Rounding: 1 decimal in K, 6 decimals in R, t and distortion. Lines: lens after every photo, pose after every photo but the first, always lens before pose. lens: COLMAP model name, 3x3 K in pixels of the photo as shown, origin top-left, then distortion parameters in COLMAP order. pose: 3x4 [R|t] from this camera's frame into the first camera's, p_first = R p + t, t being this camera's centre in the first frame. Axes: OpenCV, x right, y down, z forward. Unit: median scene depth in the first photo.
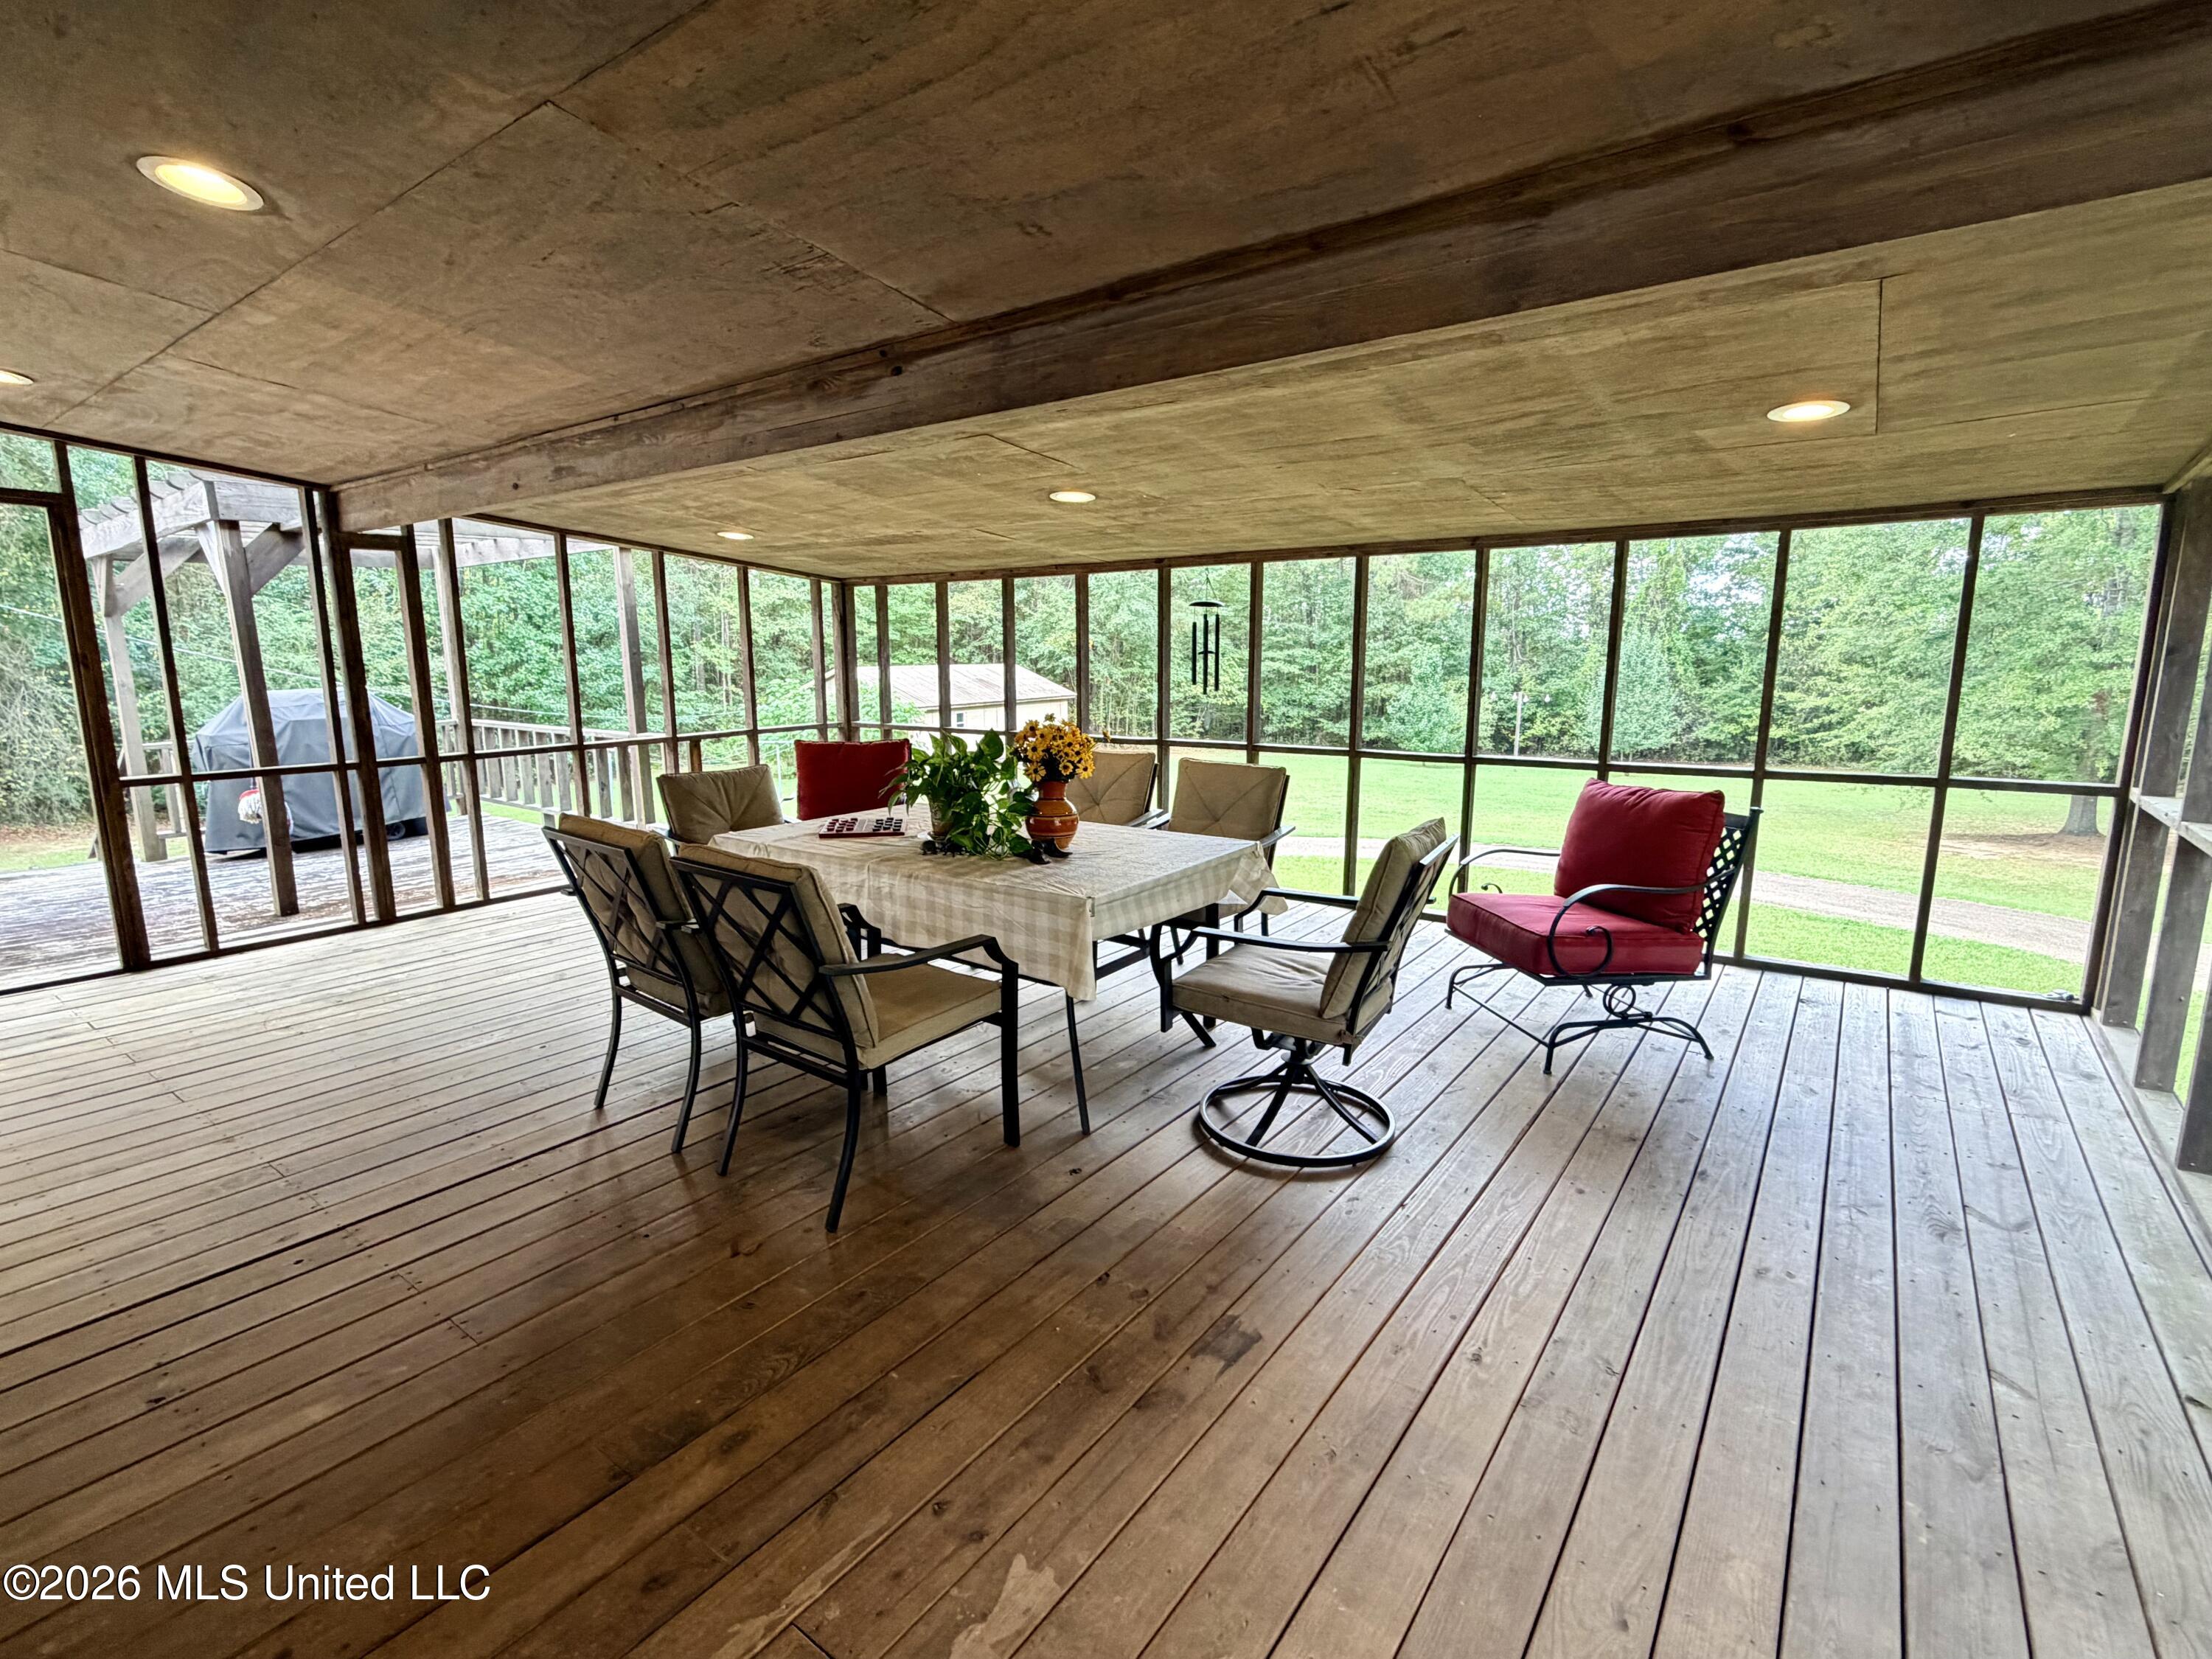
lens RADIAL K [[1030.6, 0, 1100.6], [0, 1030.6, 829.9], [0, 0, 1]] dist [0.000149, 0.000278]
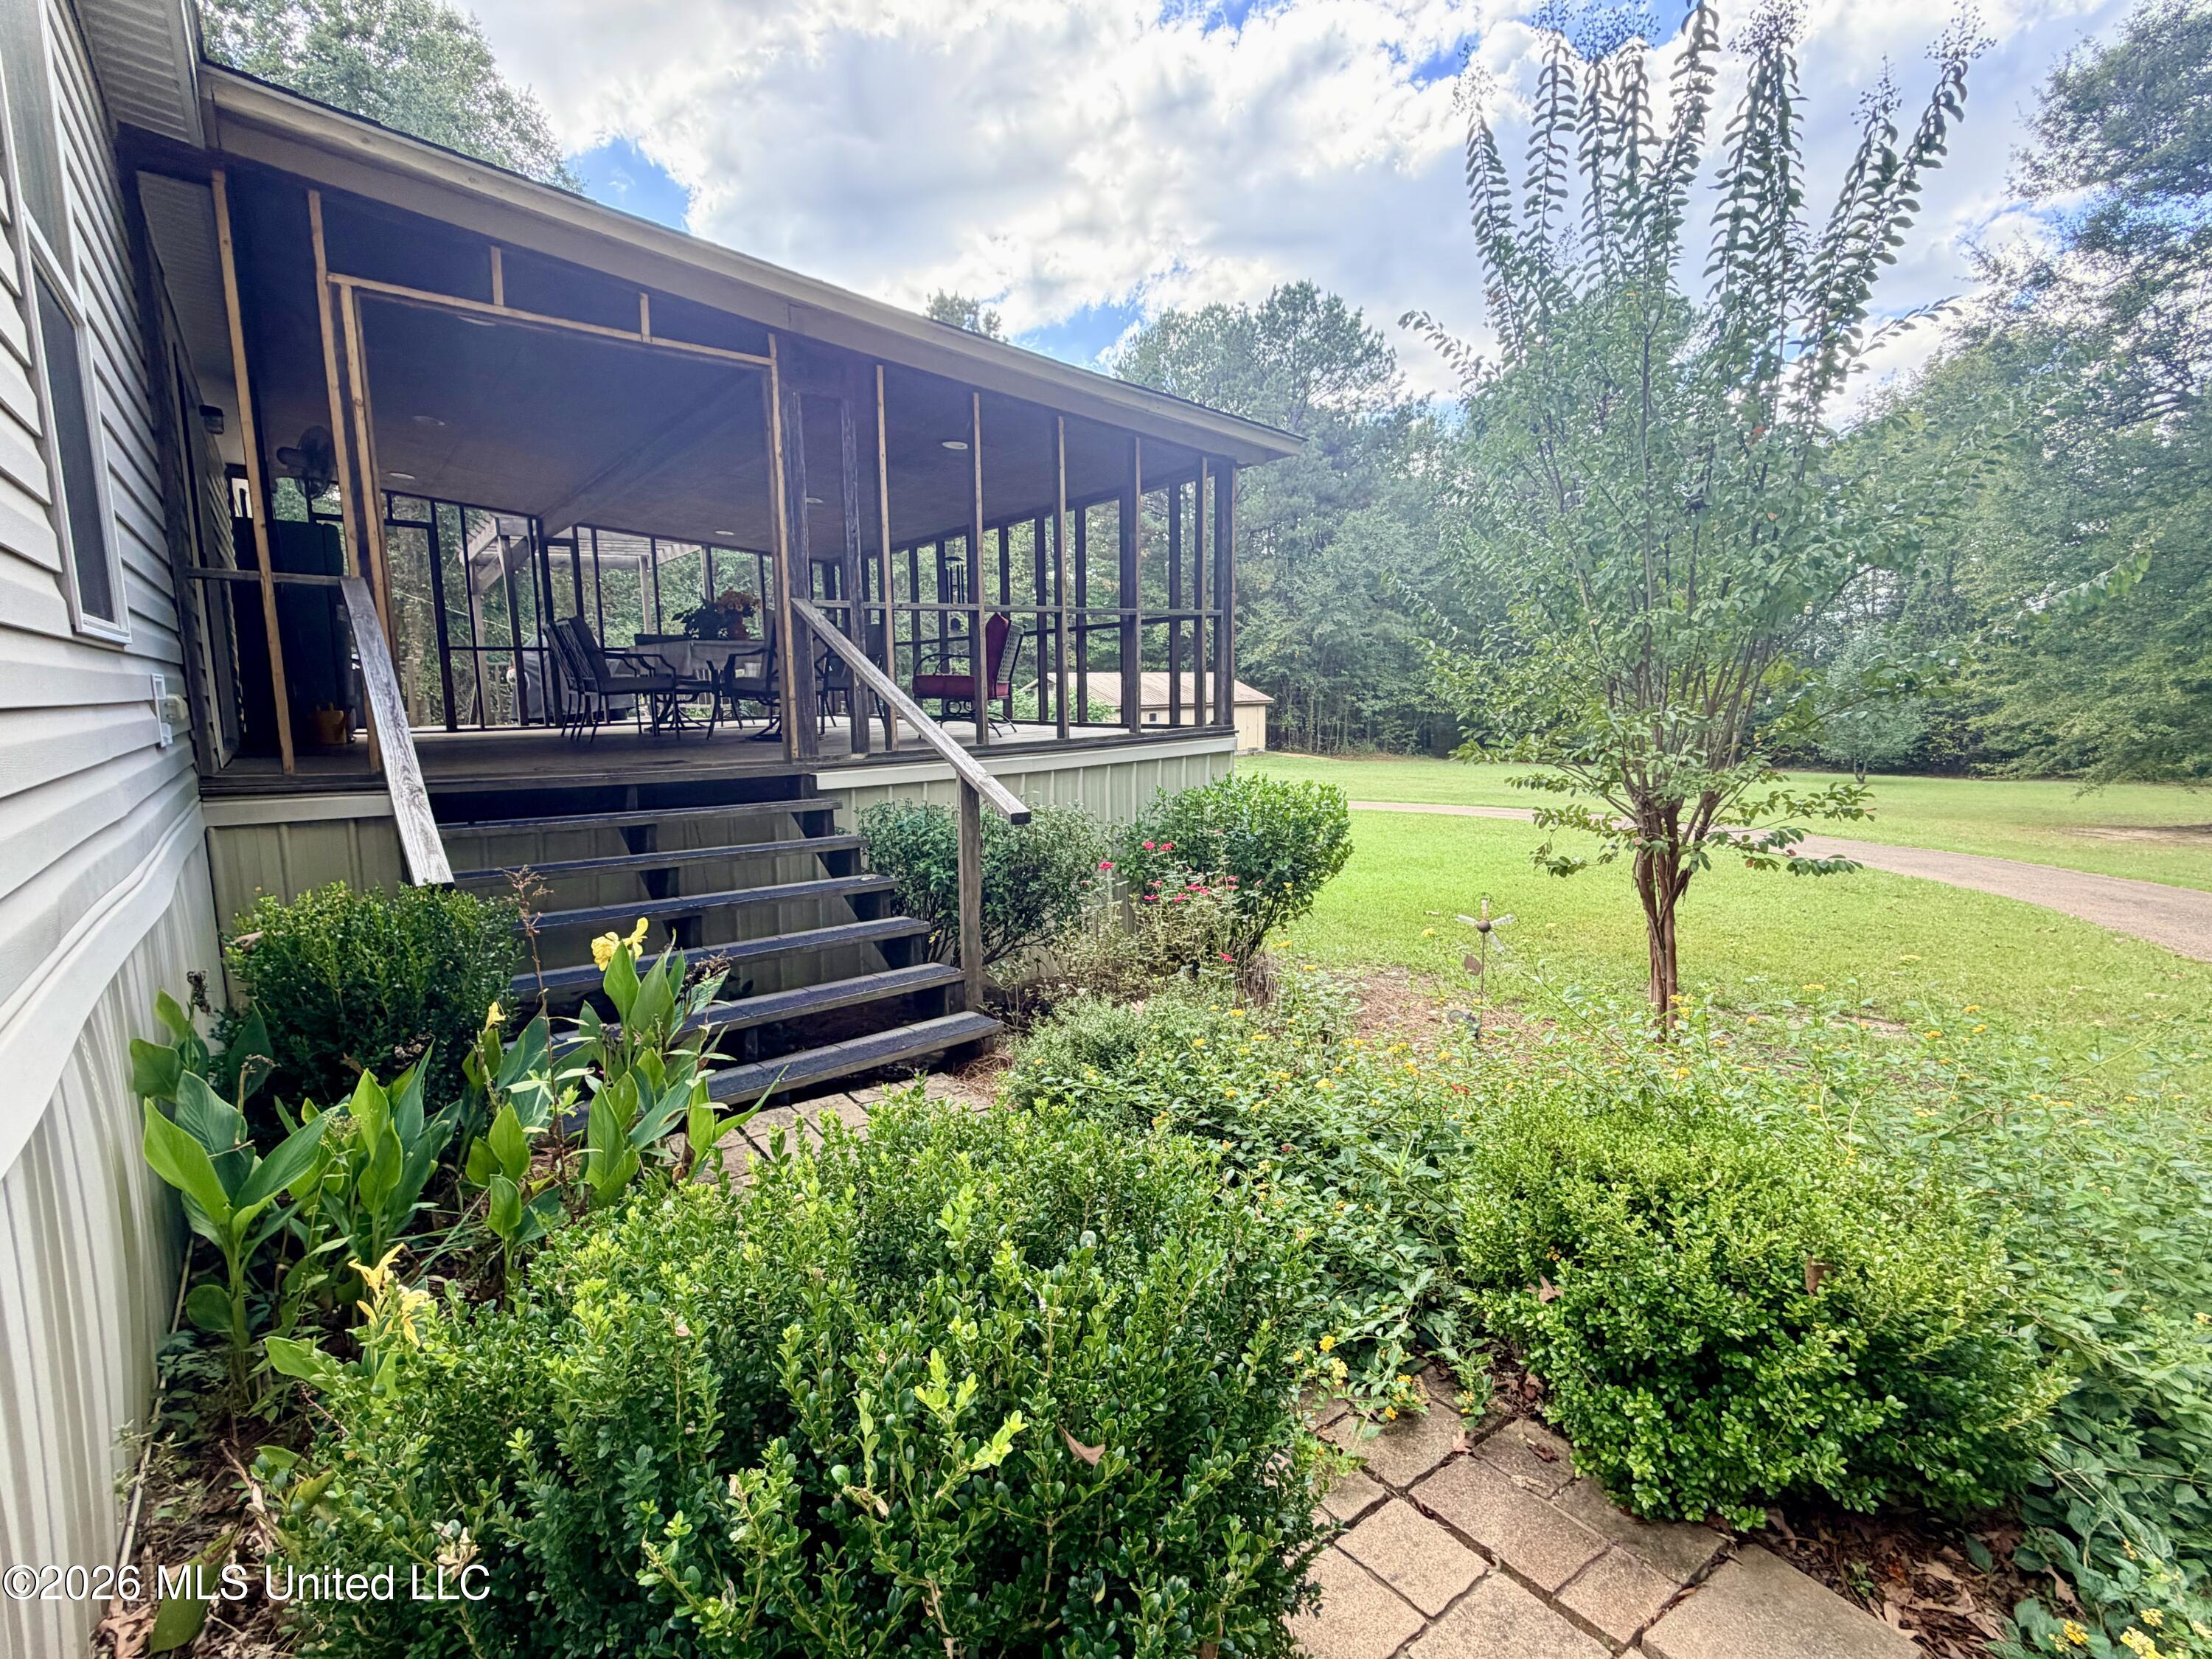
lens RADIAL K [[1030.6, 0, 1104.5], [0, 1030.6, 823.6], [0, 0, 1]] dist [0.000149, 0.000278]
pose [[0.960886, 0.029931, -0.275321, 1.161861], [-0.038987, 0.998862, -0.027476, 0.372272], [0.274185, 0.037135, 0.960960, -0.838065]]
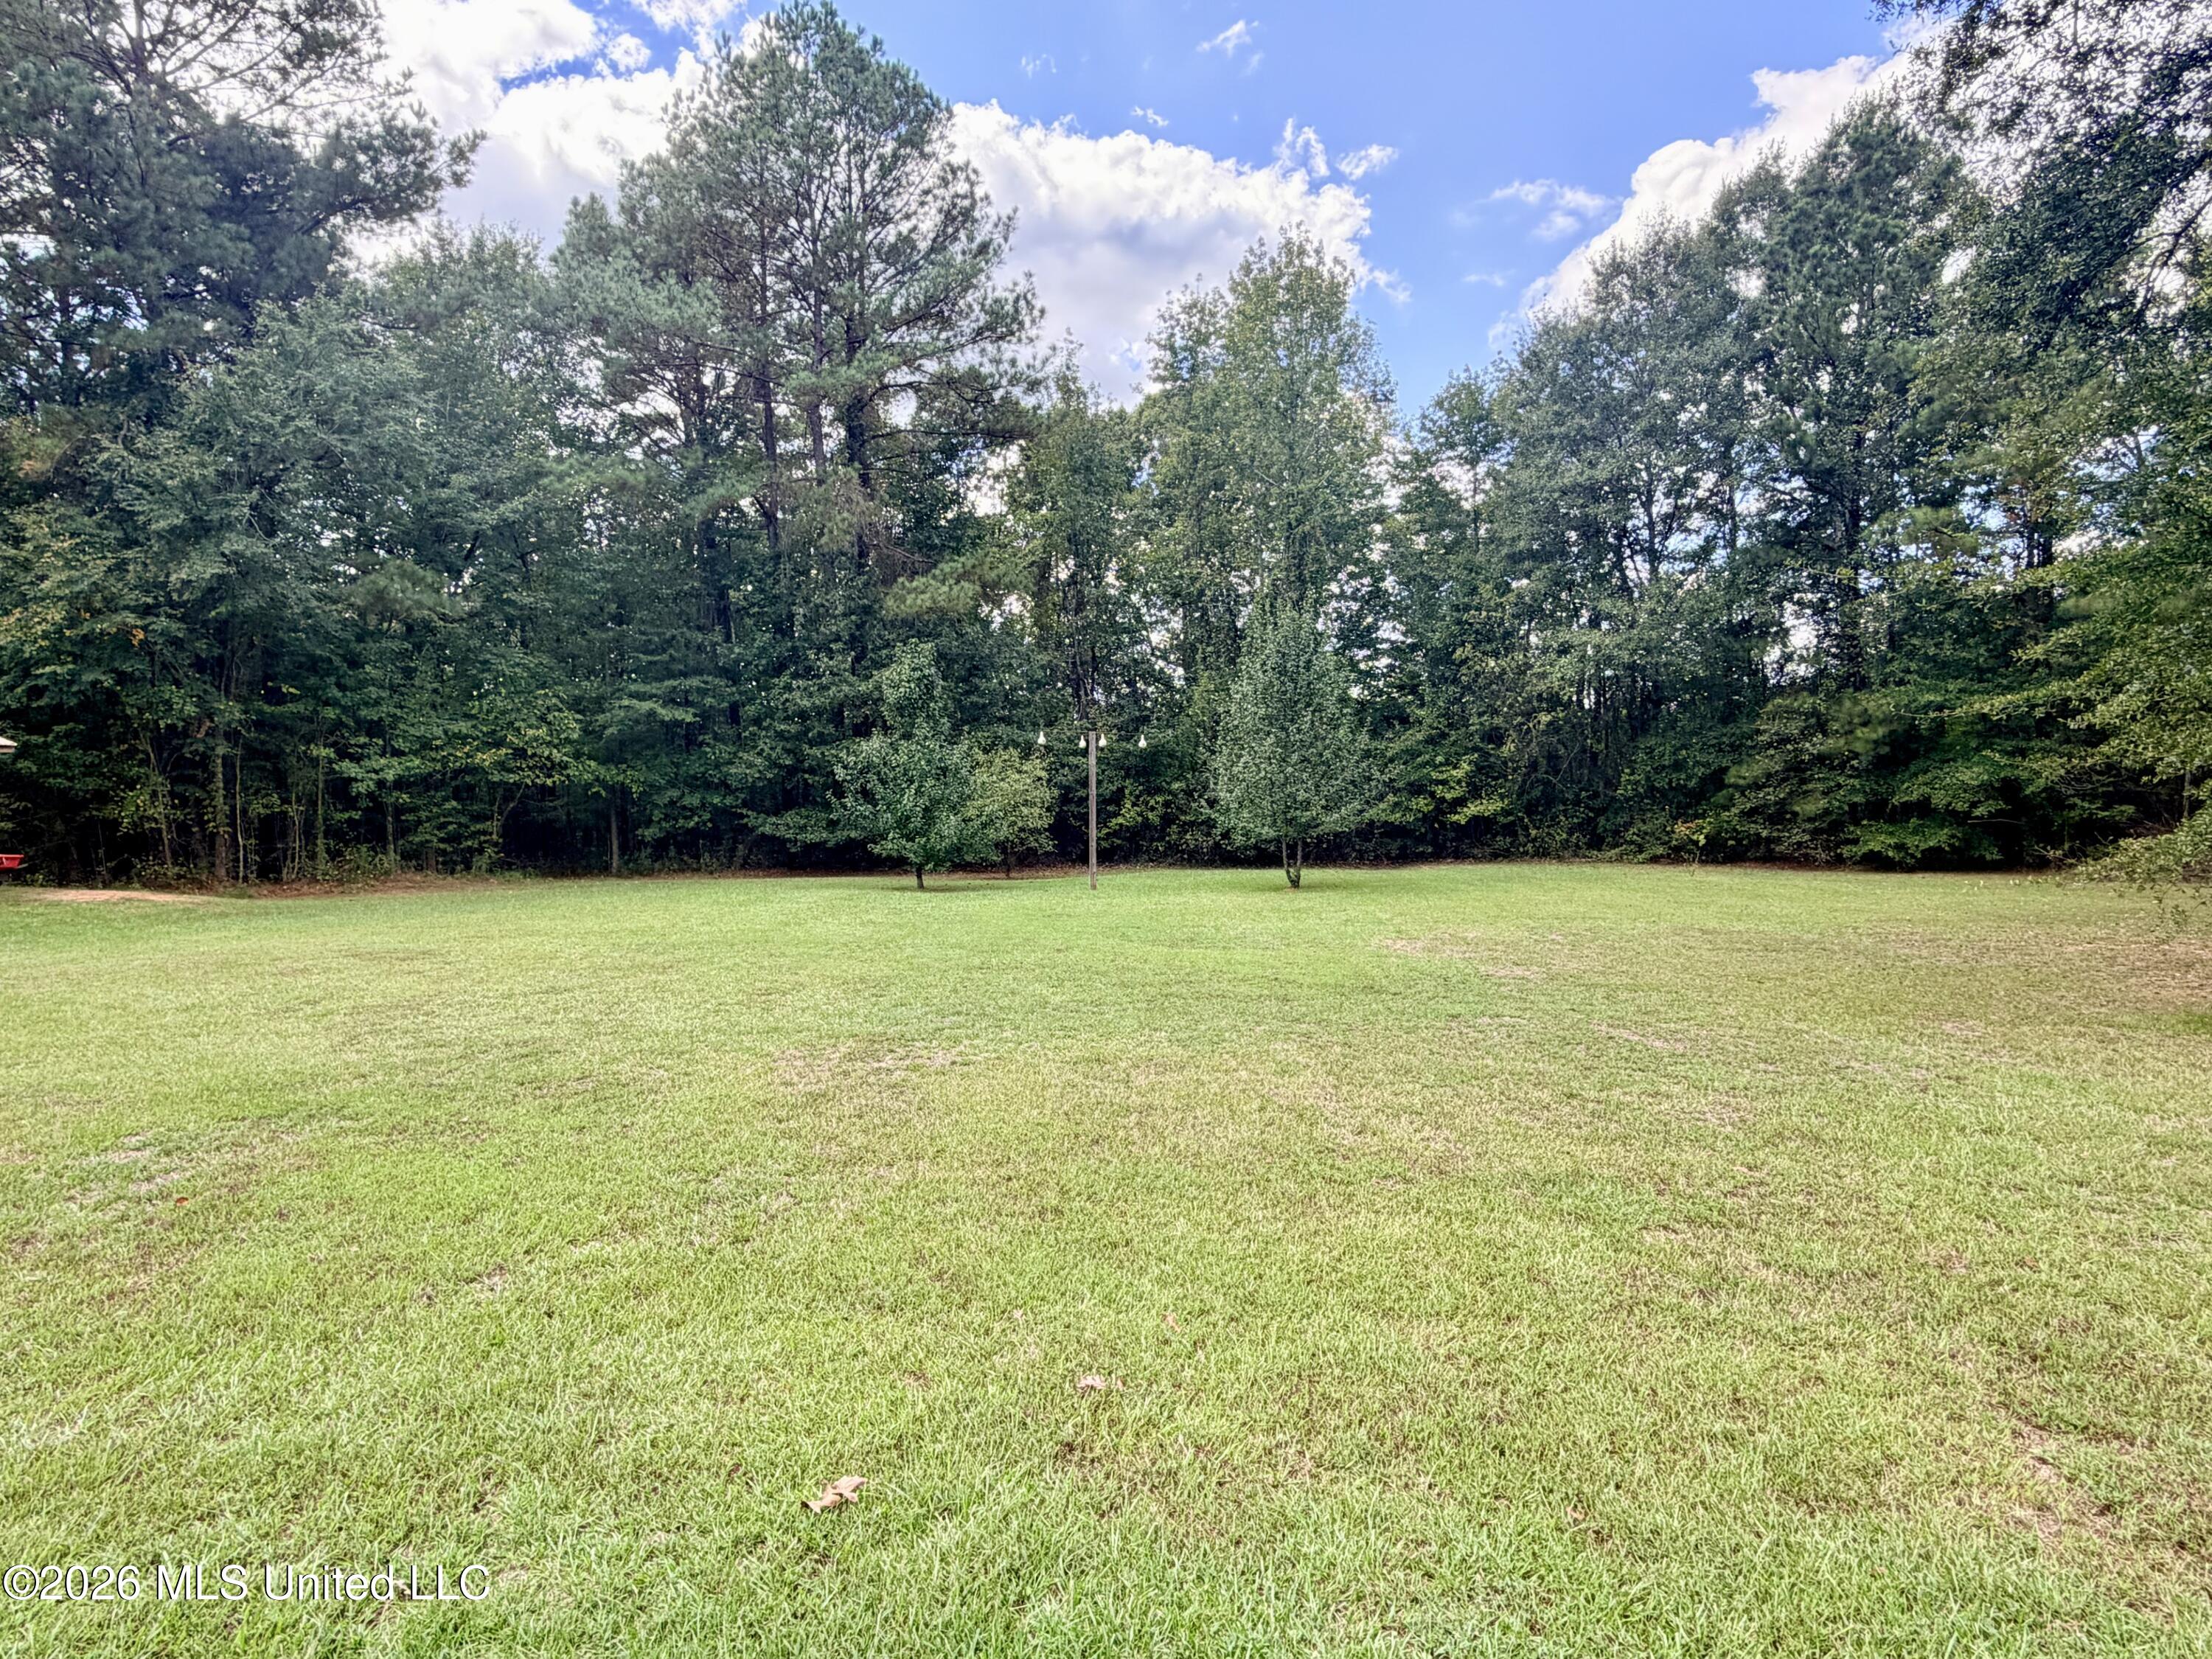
lens RADIAL K [[1283.4, 0, 1107.3], [0, 1283.4, 825.7], [0, 0, 1]] dist [-0.001216, -0.000044]
pose [[0.924581, -0.028613, 0.379909, 1.894805], [0.074989, 0.991336, -0.107838, -0.218291], [-0.373532, 0.128194, 0.918717, 4.641944]]
